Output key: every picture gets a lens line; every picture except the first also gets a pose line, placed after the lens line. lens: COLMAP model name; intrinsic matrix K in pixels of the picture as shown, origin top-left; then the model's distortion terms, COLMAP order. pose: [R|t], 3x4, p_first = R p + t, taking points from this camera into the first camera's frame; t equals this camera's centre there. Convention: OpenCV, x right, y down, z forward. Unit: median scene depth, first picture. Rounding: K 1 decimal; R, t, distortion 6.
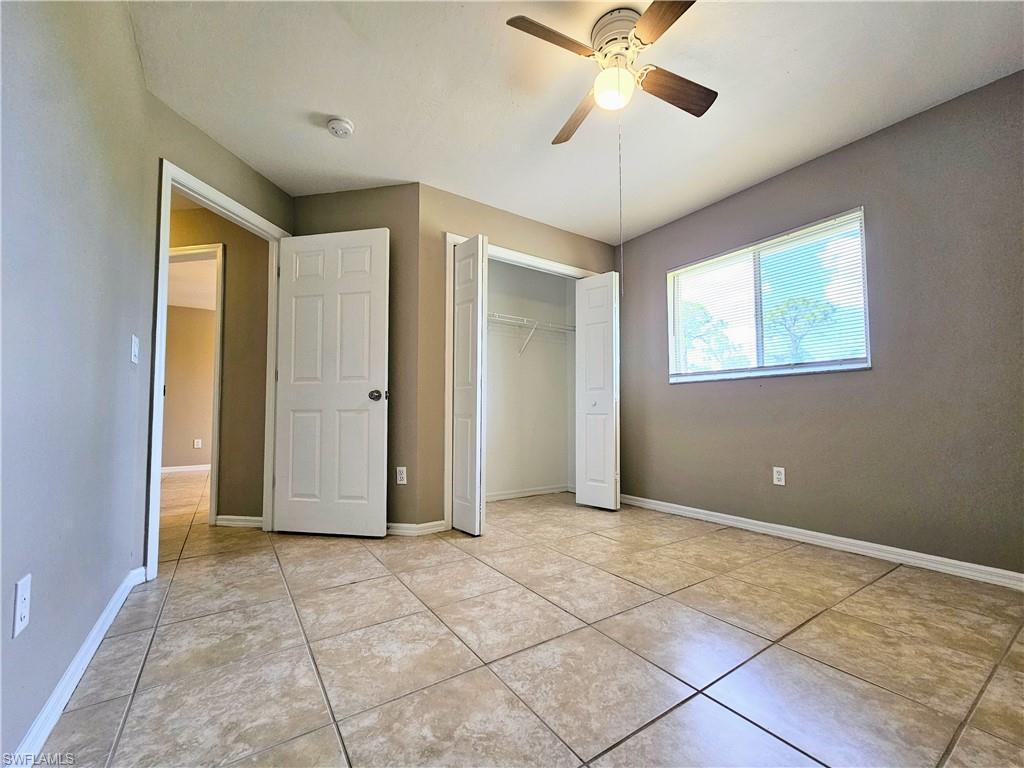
lens RADIAL K [[418.8, 0, 505.5], [0, 418.8, 392.0], [0, 0, 1]] dist [-0.000331, 0.002672]
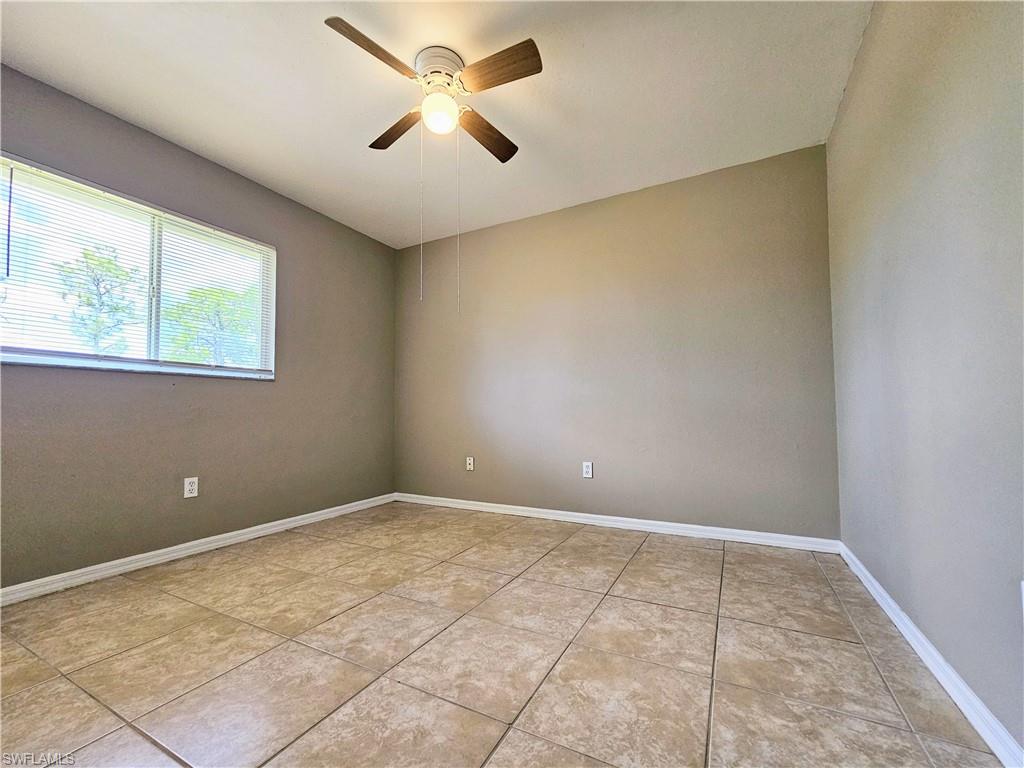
lens RADIAL K [[418.8, 0, 519.5], [0, 418.8, 388.7], [0, 0, 1]] dist [-0.000331, 0.002672]
pose [[-0.490258, 0.057747, 0.869662, -0.688506], [-0.037554, 0.995476, -0.087273, 0.061006], [-0.870768, -0.075446, -0.485872, 1.199282]]
